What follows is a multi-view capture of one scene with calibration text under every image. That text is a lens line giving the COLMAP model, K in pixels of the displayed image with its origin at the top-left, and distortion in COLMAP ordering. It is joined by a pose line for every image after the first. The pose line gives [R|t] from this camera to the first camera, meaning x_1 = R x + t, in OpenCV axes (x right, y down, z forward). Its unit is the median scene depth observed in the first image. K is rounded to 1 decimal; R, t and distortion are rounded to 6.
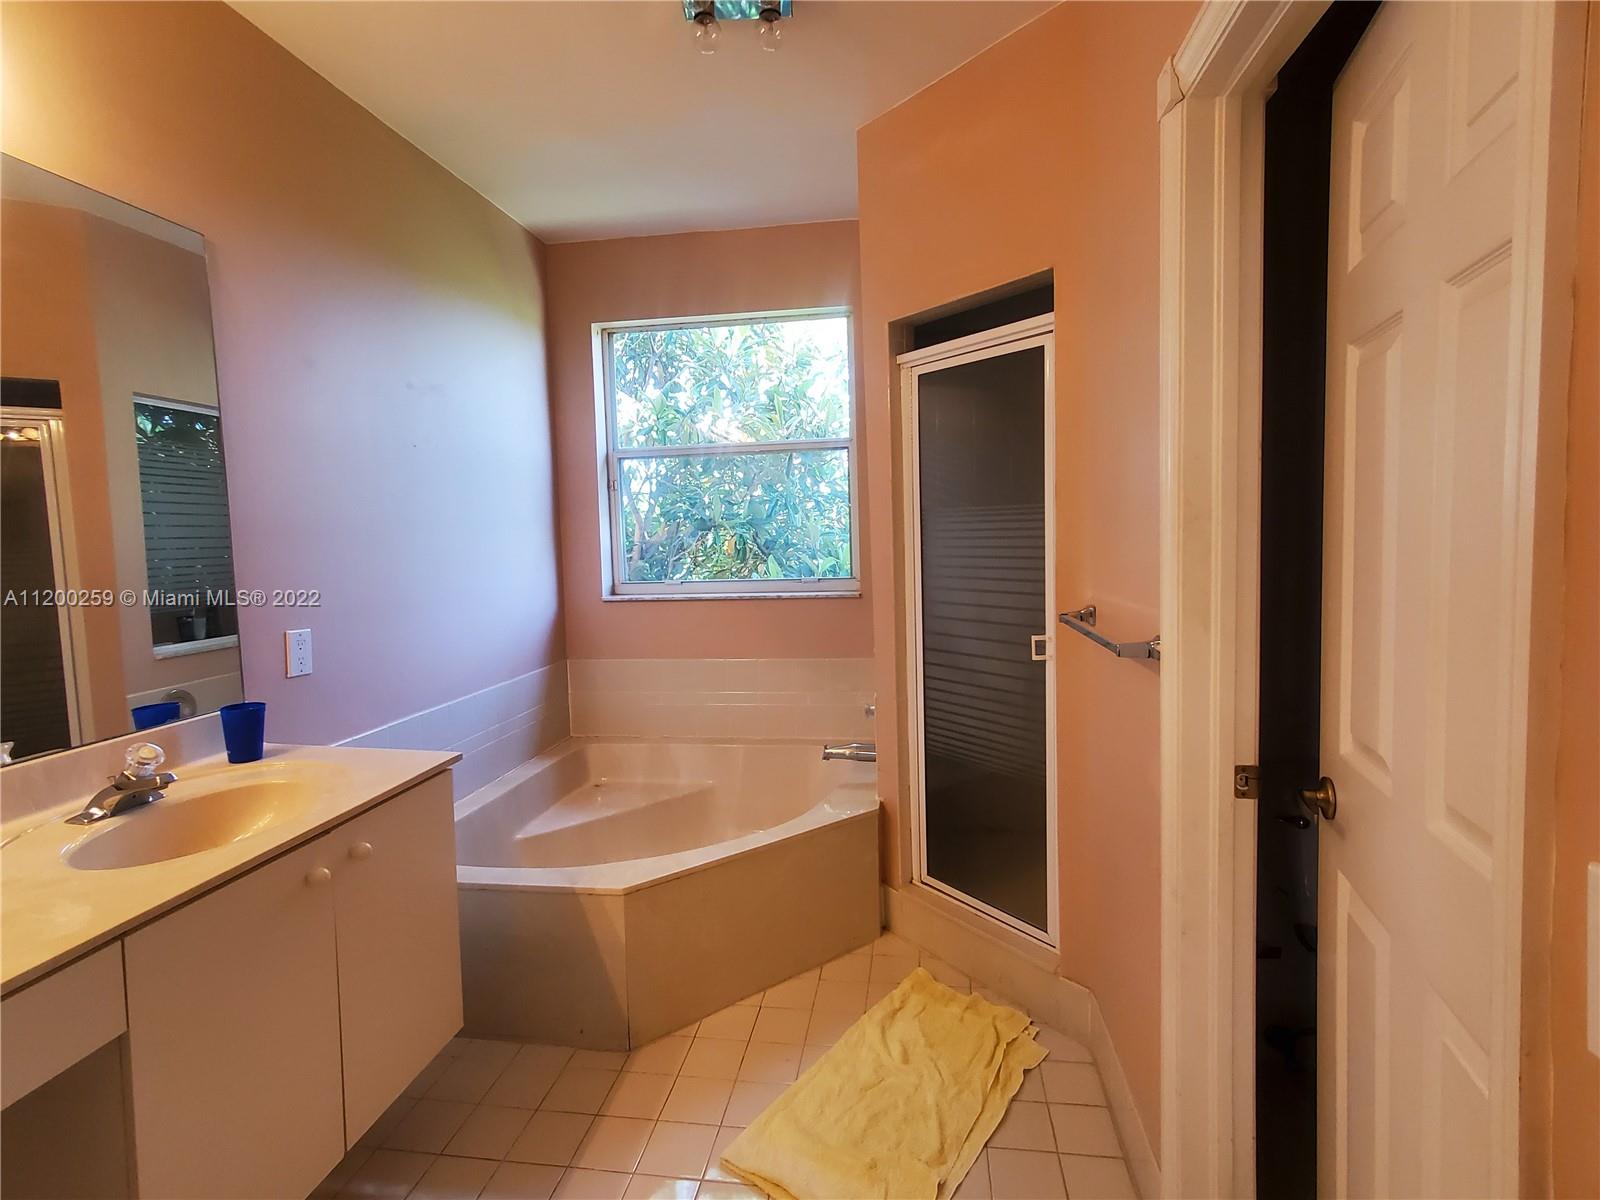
lens RADIAL K [[779.0, 0, 813.0], [0, 779.0, 583.1], [0, 0, 1]] dist [-0.002882, 0.006826]
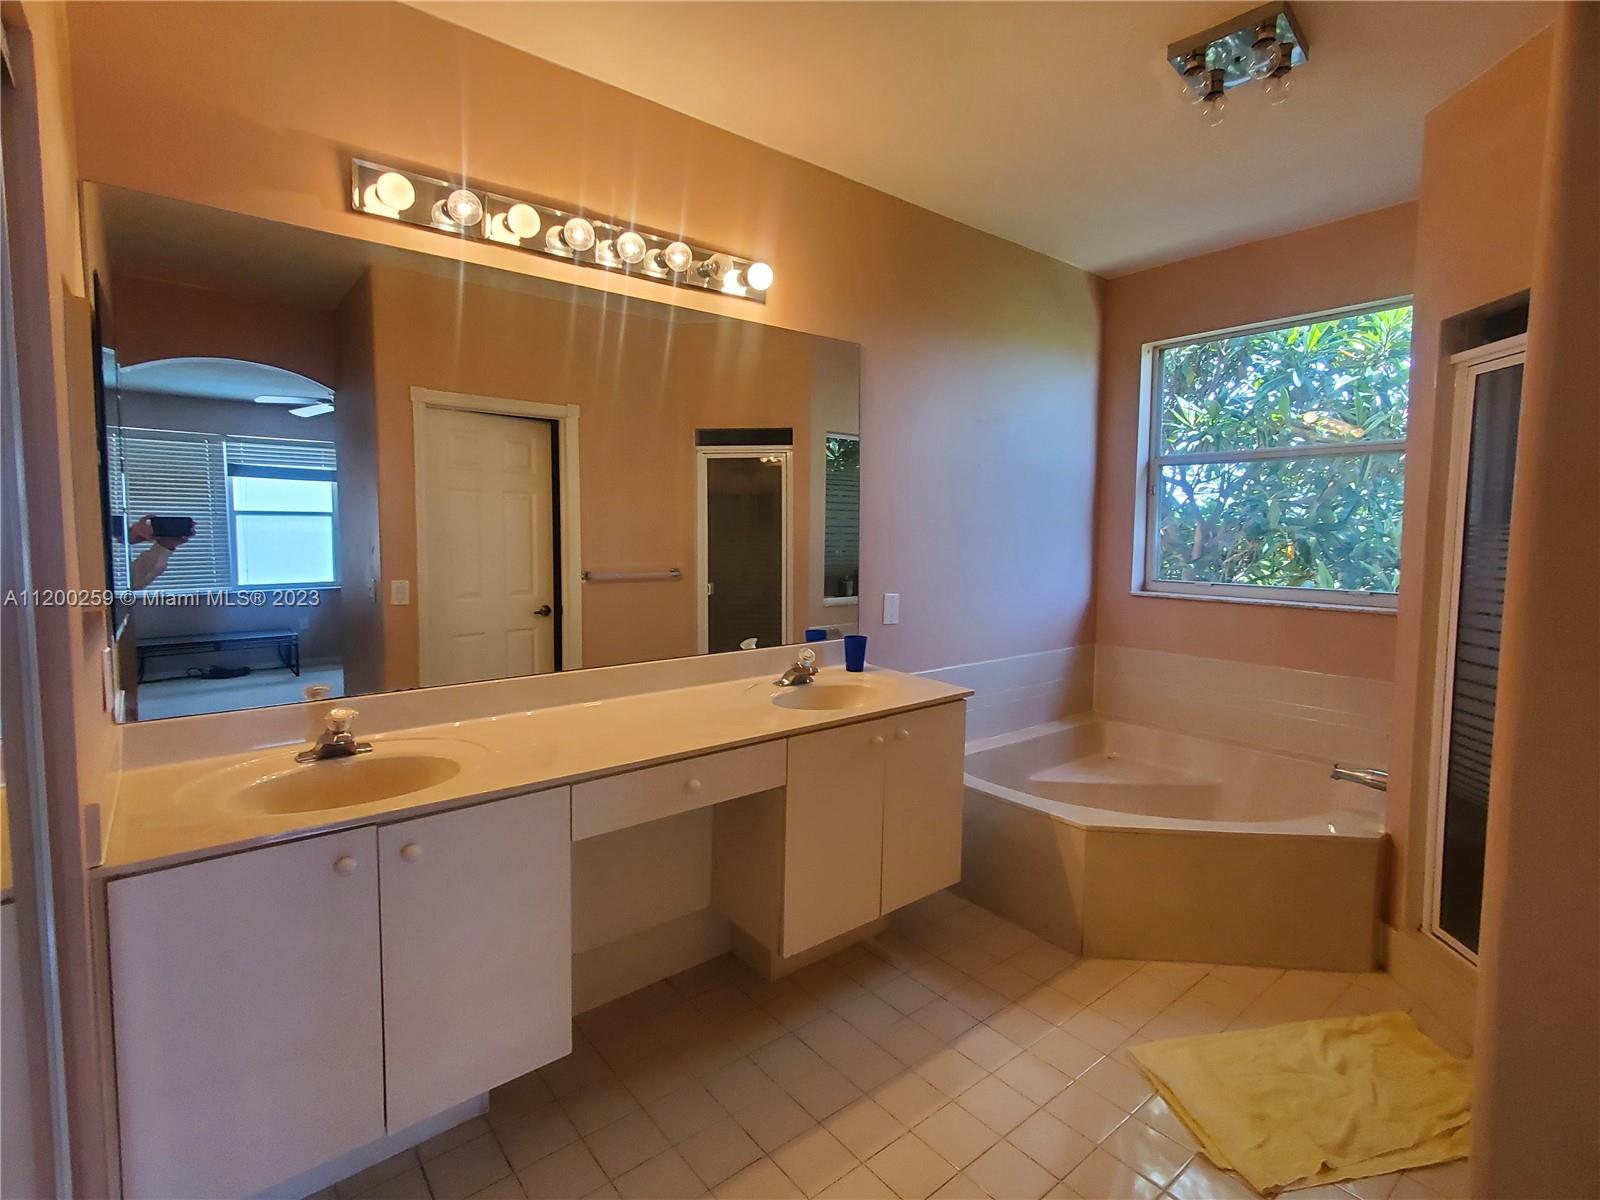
lens RADIAL K [[779.0, 0, 800.4], [0, 779.0, 591.9], [0, 0, 1]] dist [-0.002882, 0.006826]
pose [[0.728407, 0.088588, -0.679393, 0.197390], [-0.072421, 0.996006, 0.052227, -0.008114], [0.681306, 0.011160, 0.731914, -0.187322]]
